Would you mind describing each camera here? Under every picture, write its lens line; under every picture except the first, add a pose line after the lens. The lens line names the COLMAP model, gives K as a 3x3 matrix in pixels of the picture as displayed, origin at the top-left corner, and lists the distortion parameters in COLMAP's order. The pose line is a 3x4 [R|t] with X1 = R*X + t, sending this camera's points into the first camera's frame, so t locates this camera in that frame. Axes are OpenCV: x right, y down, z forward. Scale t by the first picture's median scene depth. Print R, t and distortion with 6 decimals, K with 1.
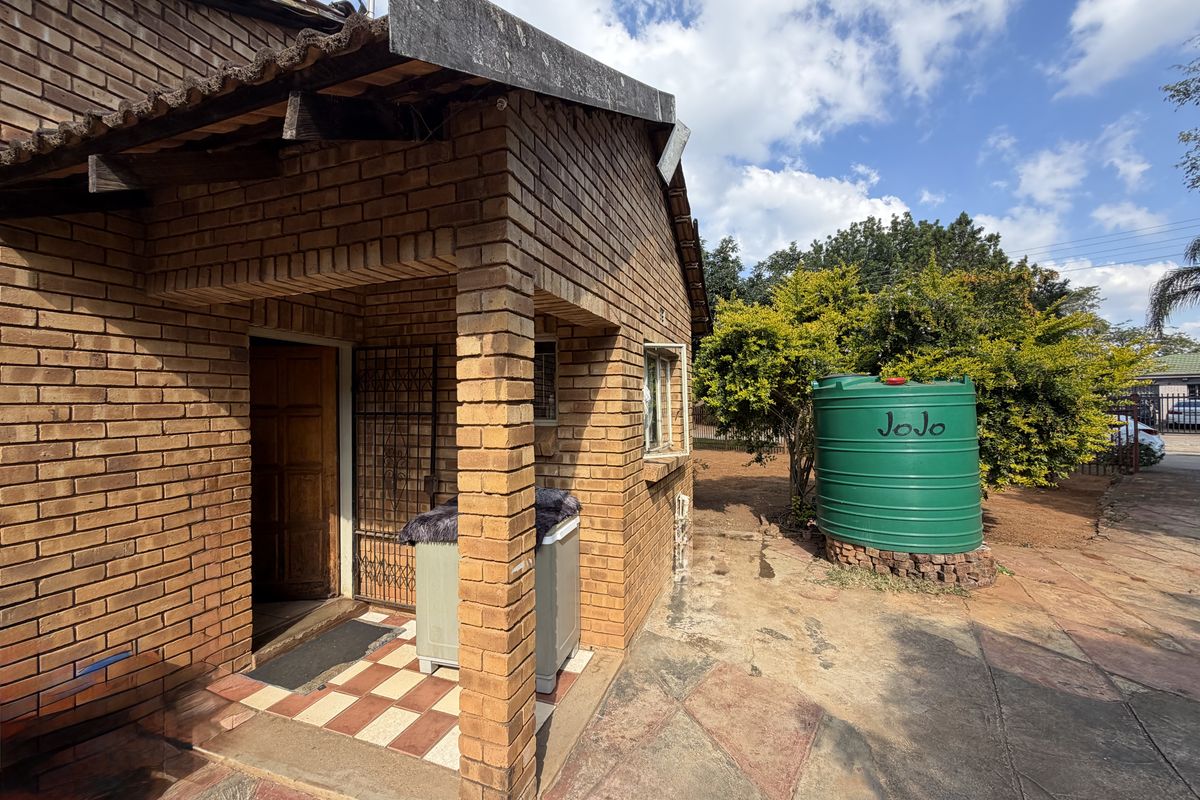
lens RADIAL K [[477.1, 0, 596.7], [0, 477.1, 400.4], [0, 0, 1]] dist [0.002341, 0.000090]
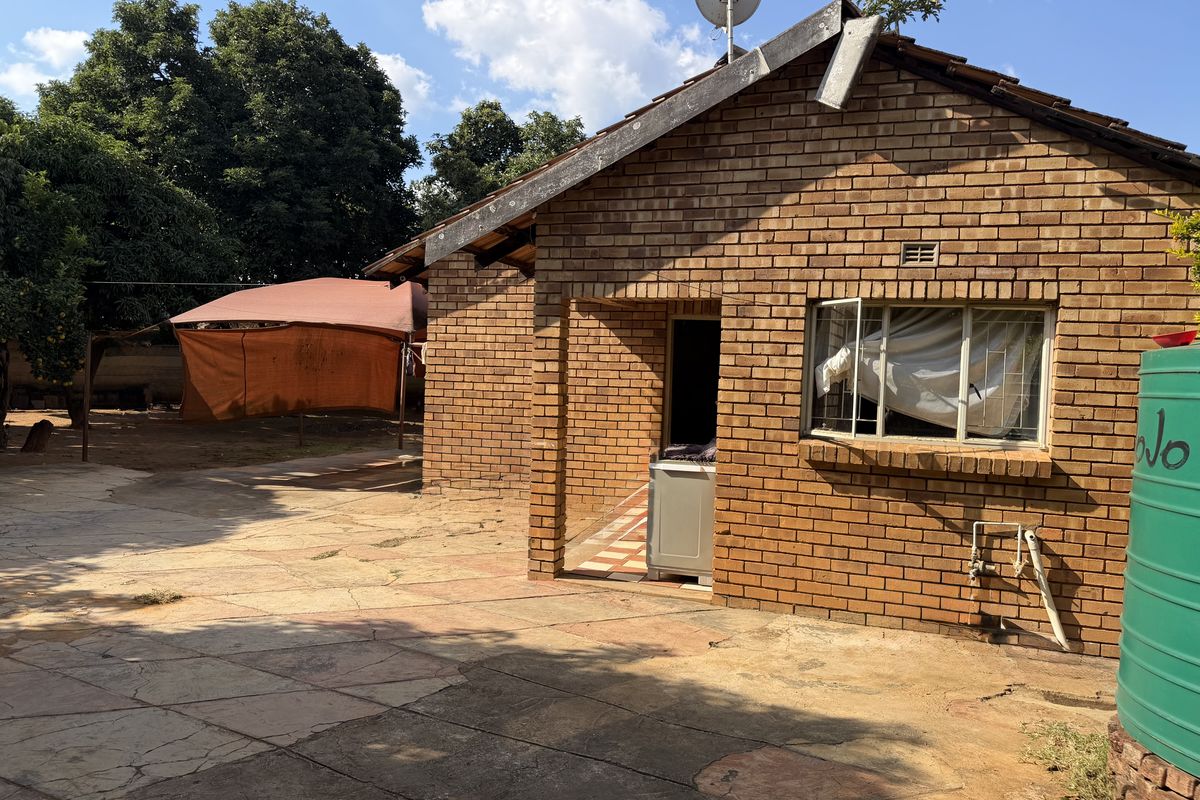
lens RADIAL K [[845.2, 0, 596.2], [0, 845.2, 399.8], [0, 0, 1]] dist [-0.001829, -0.001033]
pose [[0.020141, 0.051806, -0.998454, 2.169874], [-0.031379, 0.998197, 0.051160, -0.011738], [0.999305, 0.030300, 0.021730, 0.750021]]
